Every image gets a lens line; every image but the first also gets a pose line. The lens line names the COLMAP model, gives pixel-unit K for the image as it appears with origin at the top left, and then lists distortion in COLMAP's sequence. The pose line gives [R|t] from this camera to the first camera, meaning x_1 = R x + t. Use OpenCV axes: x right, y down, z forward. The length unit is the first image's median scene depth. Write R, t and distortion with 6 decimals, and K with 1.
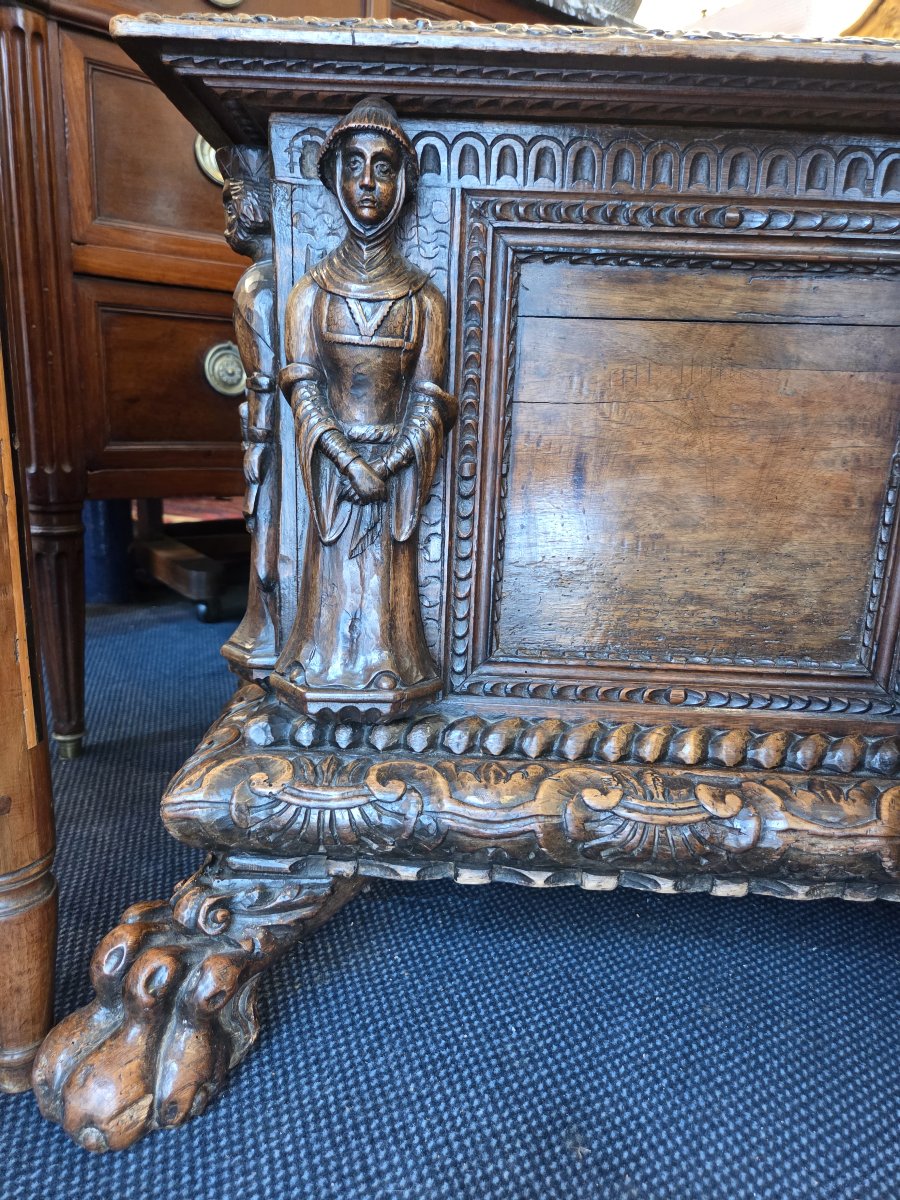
lens RADIAL K [[813.3, 0, 442.4], [0, 813.3, 603.1], [0, 0, 1]] dist [0.050830, -0.049831]
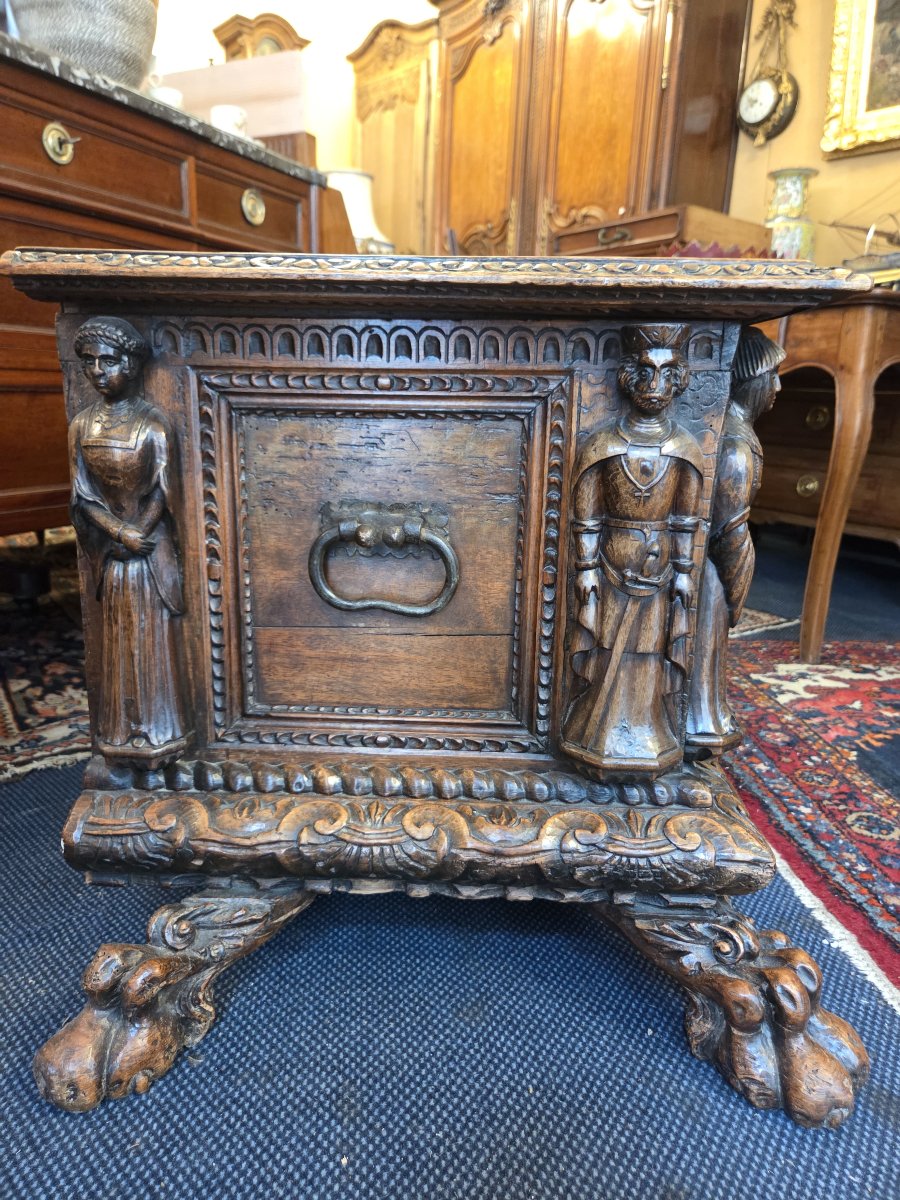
lens RADIAL K [[813.3, 0, 442.4], [0, 813.3, 603.1], [0, 0, 1]] dist [0.050830, -0.049831]
pose [[0.880808, -0.129863, 0.455315, -0.006382], [0.116097, 0.991531, 0.058211, -0.119860], [-0.459019, 0.001588, 0.888425, -0.377419]]
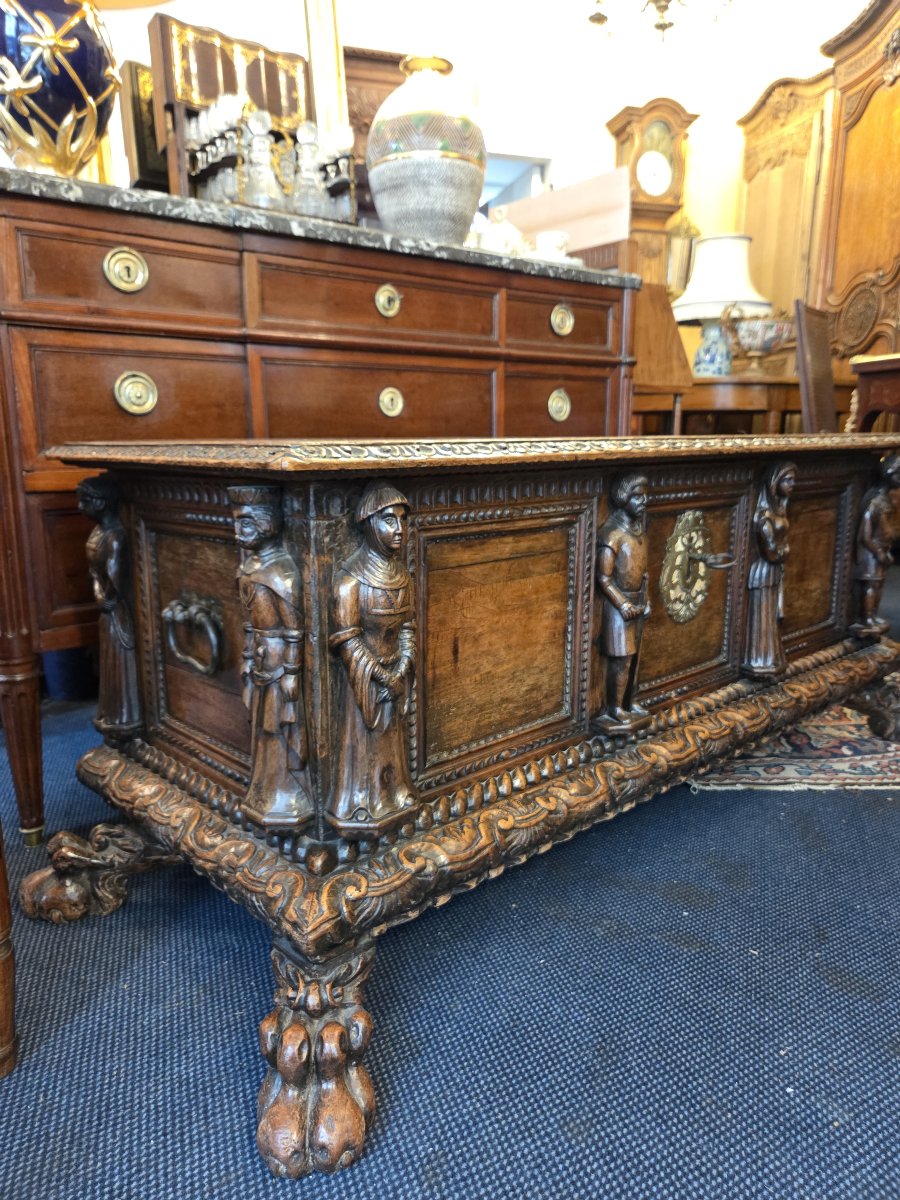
lens RADIAL K [[813.3, 0, 442.4], [0, 813.3, 603.1], [0, 0, 1]] dist [0.050830, -0.049831]
pose [[0.998822, -0.044469, 0.019423, 0.370101], [0.045149, 0.998327, -0.036119, -0.234847], [-0.017785, 0.036954, 0.999159, -0.652957]]
